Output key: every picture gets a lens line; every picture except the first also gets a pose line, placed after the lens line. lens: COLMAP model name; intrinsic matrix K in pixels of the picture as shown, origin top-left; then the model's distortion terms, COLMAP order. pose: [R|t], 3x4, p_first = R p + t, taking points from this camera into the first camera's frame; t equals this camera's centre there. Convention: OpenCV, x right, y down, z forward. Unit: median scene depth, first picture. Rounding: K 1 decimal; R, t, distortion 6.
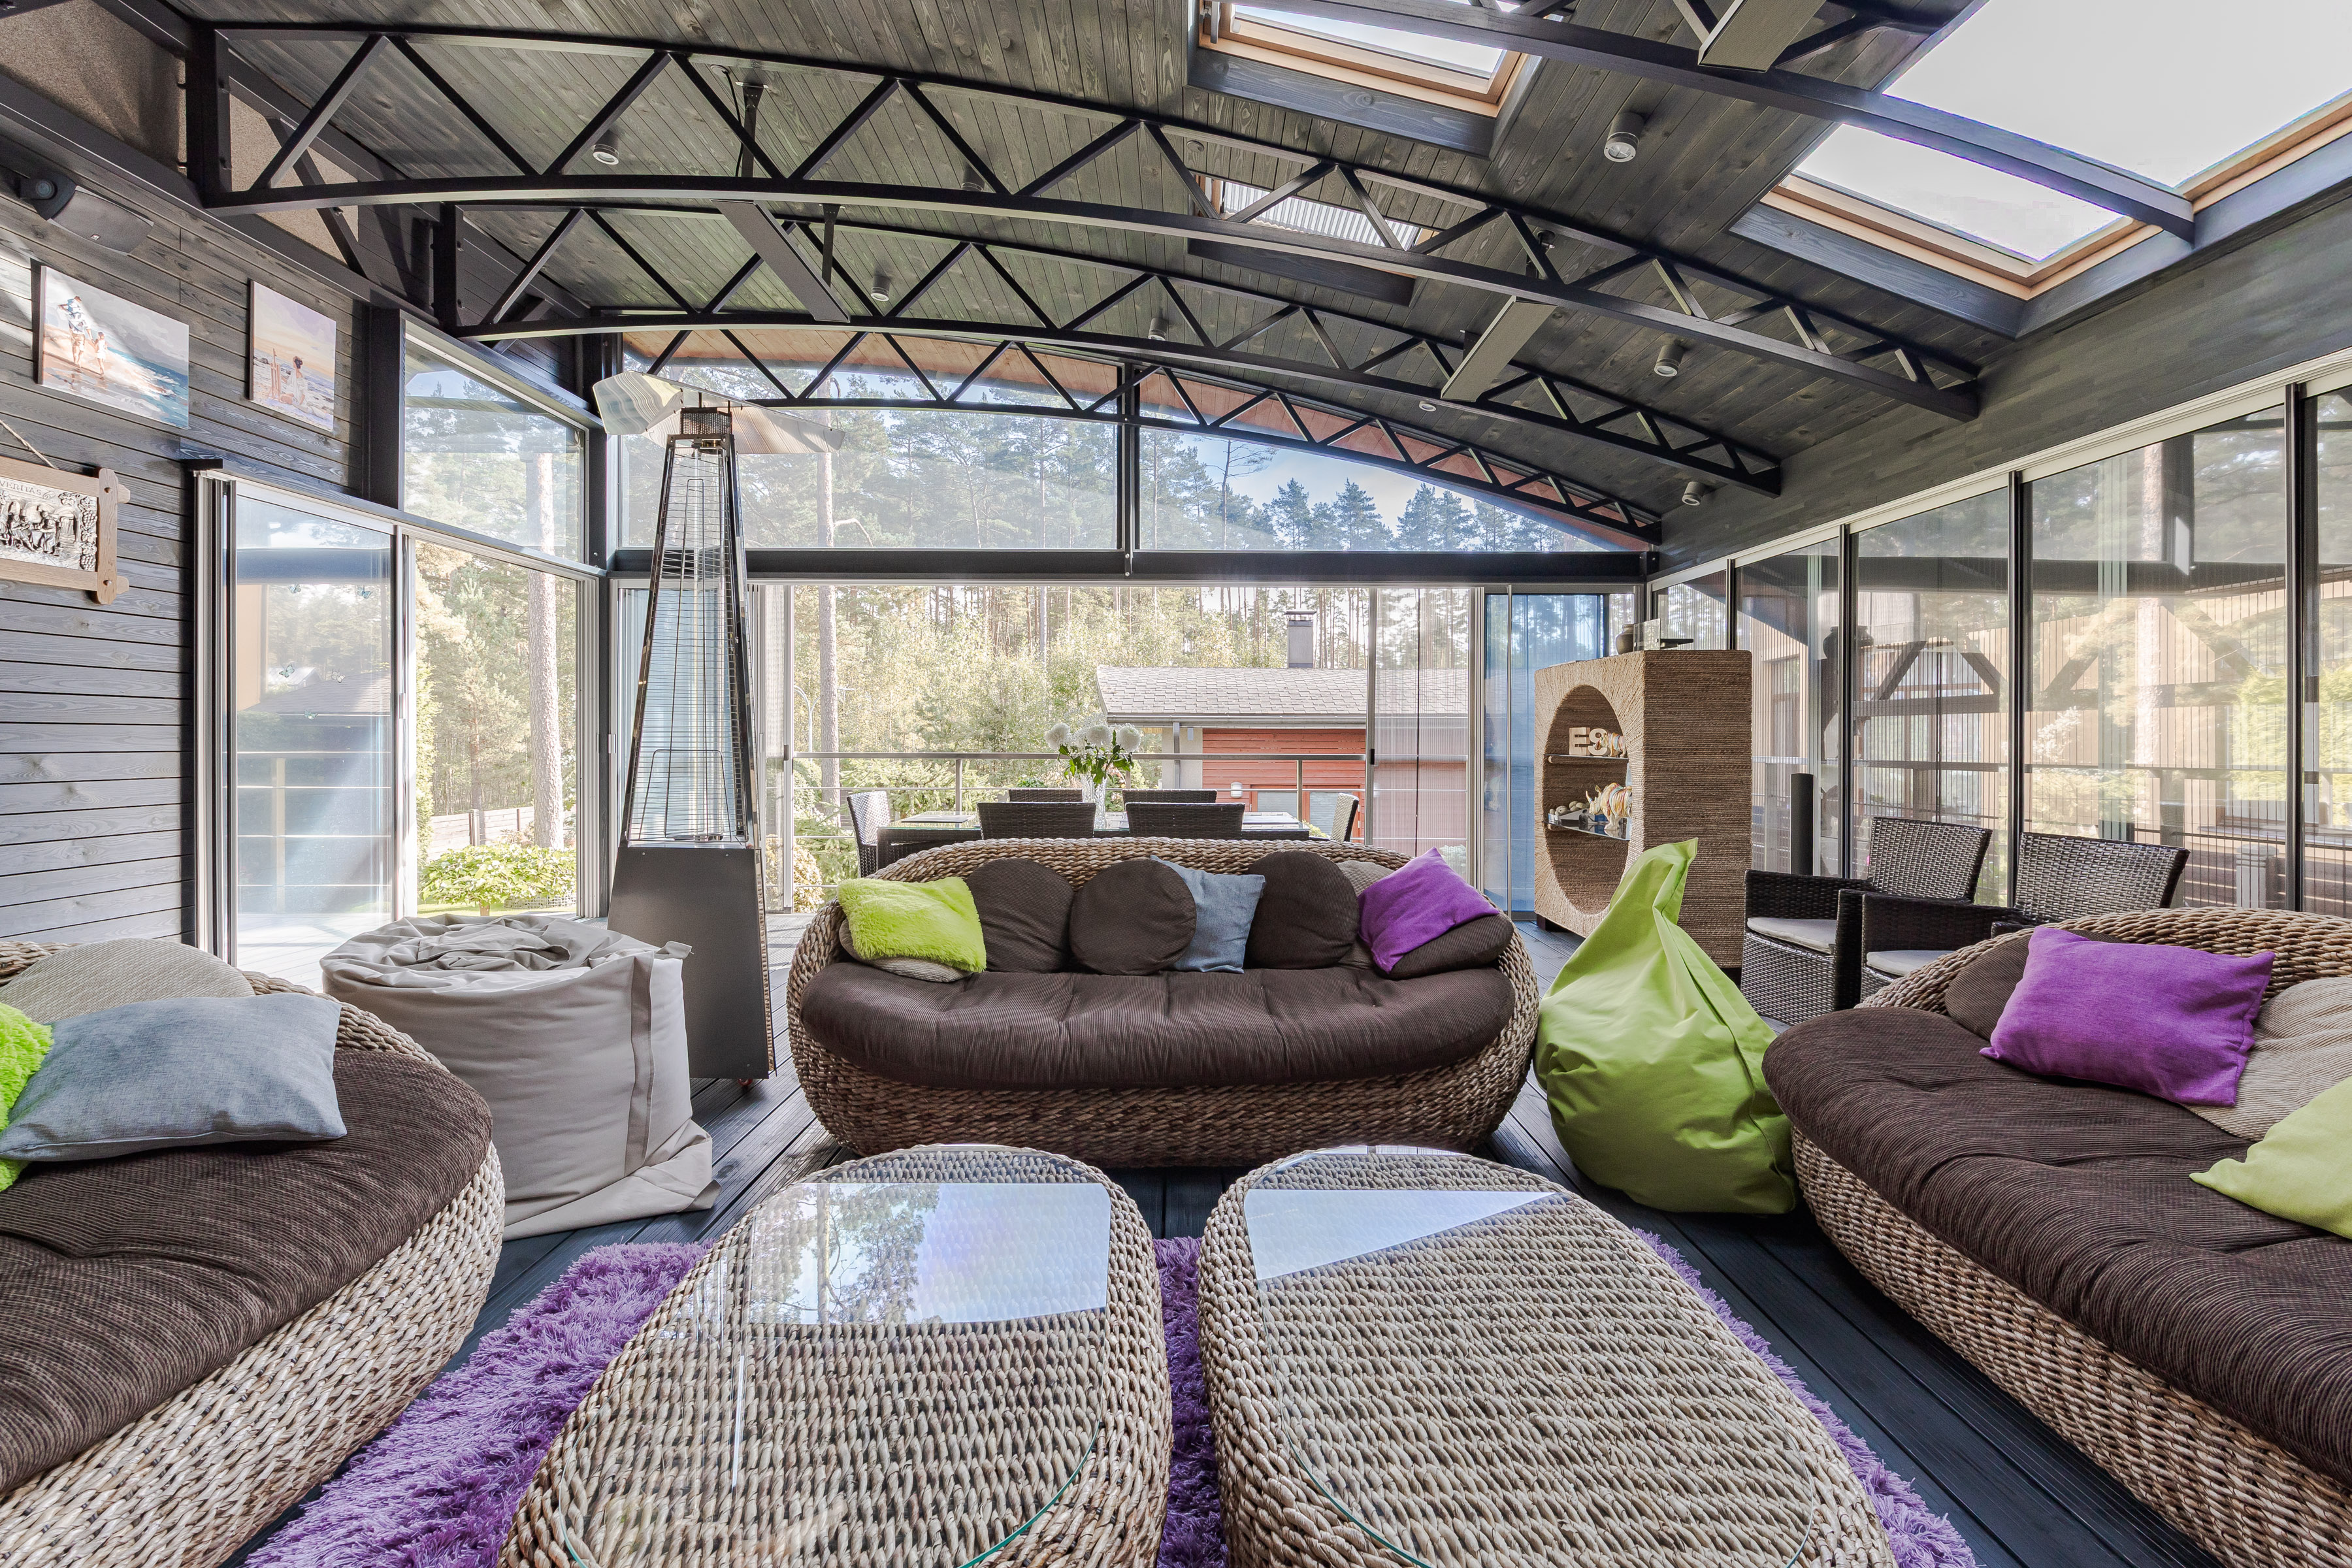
lens RADIAL K [[1026.6, 0, 1167.7], [0, 1026.6, 745.5], [0, 0, 1]] dist [-0.001717, 0.000510]
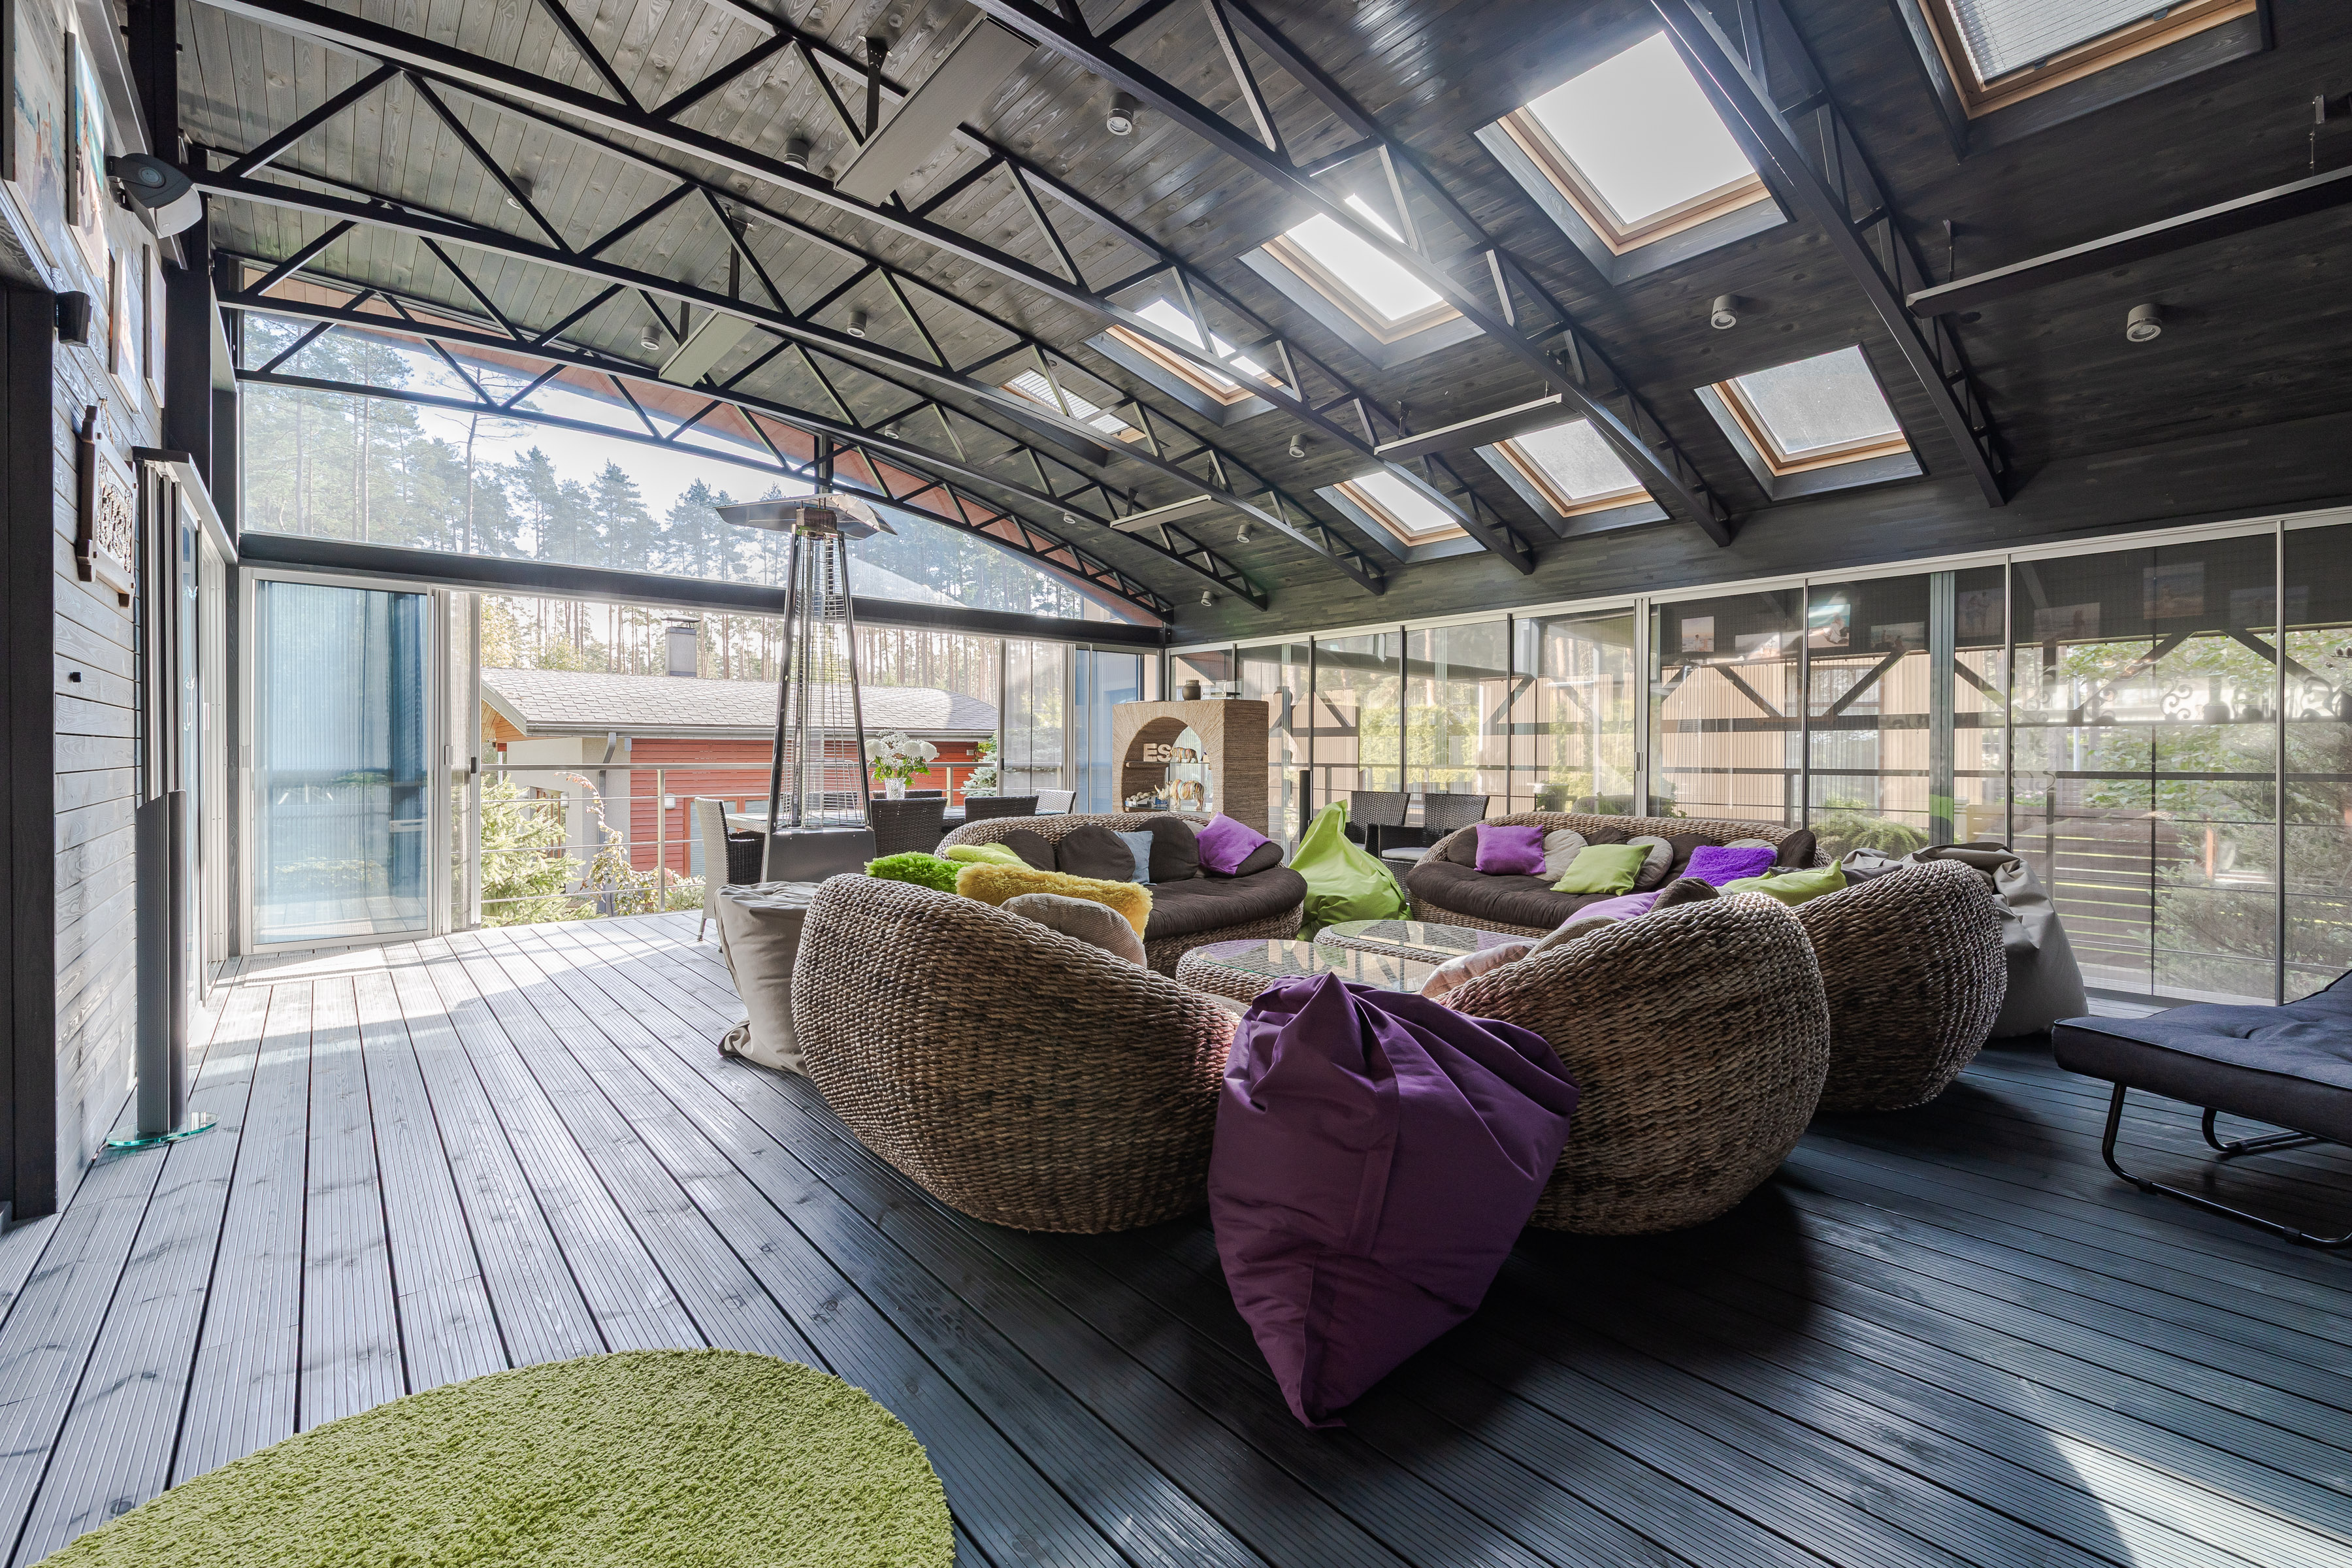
lens RADIAL K [[1026.6, 0, 1178.3], [0, 1026.6, 767.9], [0, 0, 1]] dist [-0.001717, 0.000510]
pose [[0.759611, -0.013601, 0.650235, -0.579234], [0.004640, 0.999869, 0.015494, -0.004651], [-0.650361, -0.008753, 0.759575, -0.199466]]
